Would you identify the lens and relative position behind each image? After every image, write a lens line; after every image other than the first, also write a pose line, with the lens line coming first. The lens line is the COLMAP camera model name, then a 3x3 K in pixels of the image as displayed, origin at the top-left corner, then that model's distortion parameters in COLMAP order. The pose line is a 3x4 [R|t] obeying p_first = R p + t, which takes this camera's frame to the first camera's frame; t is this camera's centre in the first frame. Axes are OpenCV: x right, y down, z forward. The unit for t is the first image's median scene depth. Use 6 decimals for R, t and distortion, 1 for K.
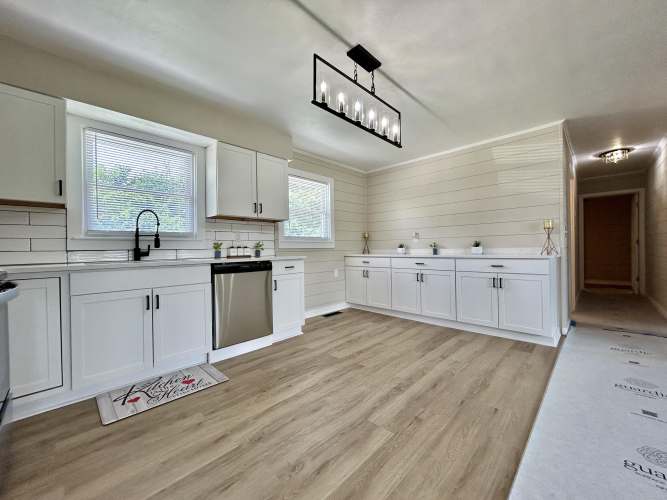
lens RADIAL K [[269.5, 0, 328.9], [0, 269.5, 249.0], [0, 0, 1]] dist [-0.001113, 0.001694]
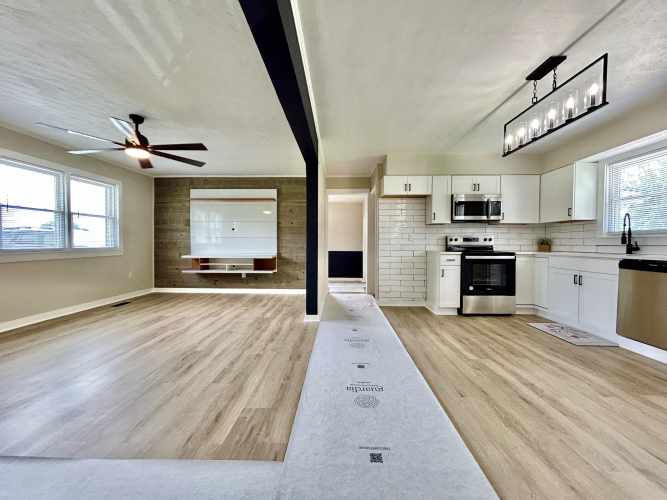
lens RADIAL K [[269.5, 0, 329.7], [0, 269.5, 248.6], [0, 0, 1]] dist [-0.001113, 0.001694]
pose [[-0.735375, 0.026004, -0.677161, 1.203010], [0.008894, 0.999548, 0.028726, -0.030778], [0.677602, 0.015101, -0.735274, 0.984843]]
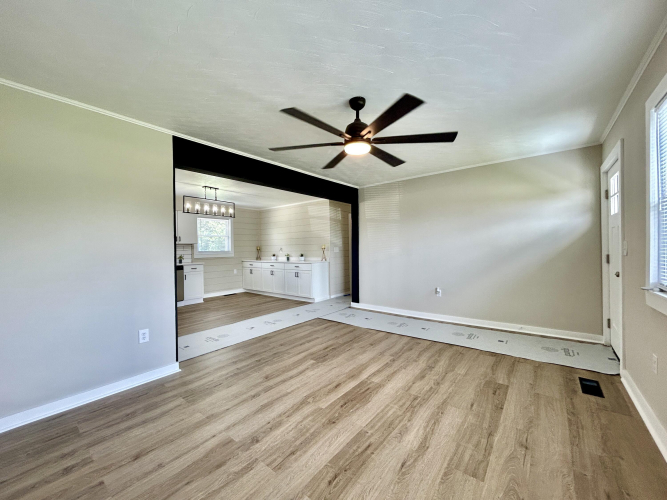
lens RADIAL K [[269.5, 0, 329.5], [0, 269.5, 248.1], [0, 0, 1]] dist [-0.001113, 0.001694]
pose [[0.995162, -0.002607, 0.098216, 0.824547], [0.002826, 0.999994, -0.002083, -0.096574], [-0.098210, 0.002351, 0.995163, -1.379647]]
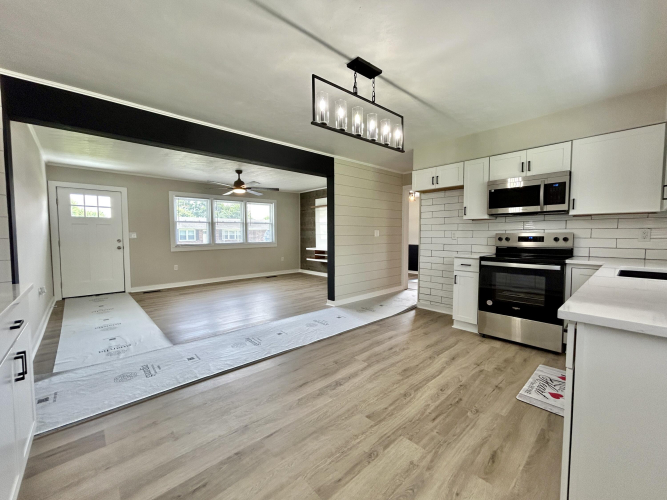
lens RADIAL K [[269.5, 0, 329.7], [0, 269.5, 254.8], [0, 0, 1]] dist [-0.001113, 0.001694]
pose [[-0.998308, 0.014798, 0.056225, 0.176337], [0.019040, 0.996951, 0.075670, -0.072543], [-0.054934, 0.076612, -0.995546, 1.644544]]
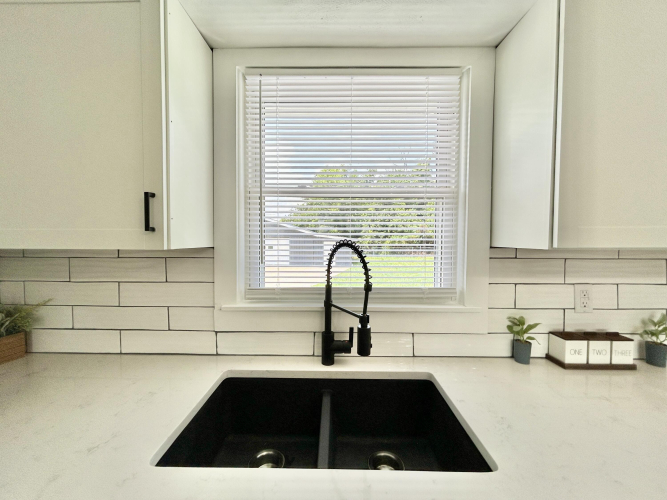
lens RADIAL K [[269.5, 0, 331.1], [0, 269.5, 248.6], [0, 0, 1]] dist [-0.001113, 0.001694]
pose [[0.691998, 0.045100, -0.720489, -0.414958], [-0.015745, 0.998752, 0.047395, -0.153490], [0.721728, -0.021453, 0.691845, 0.720445]]
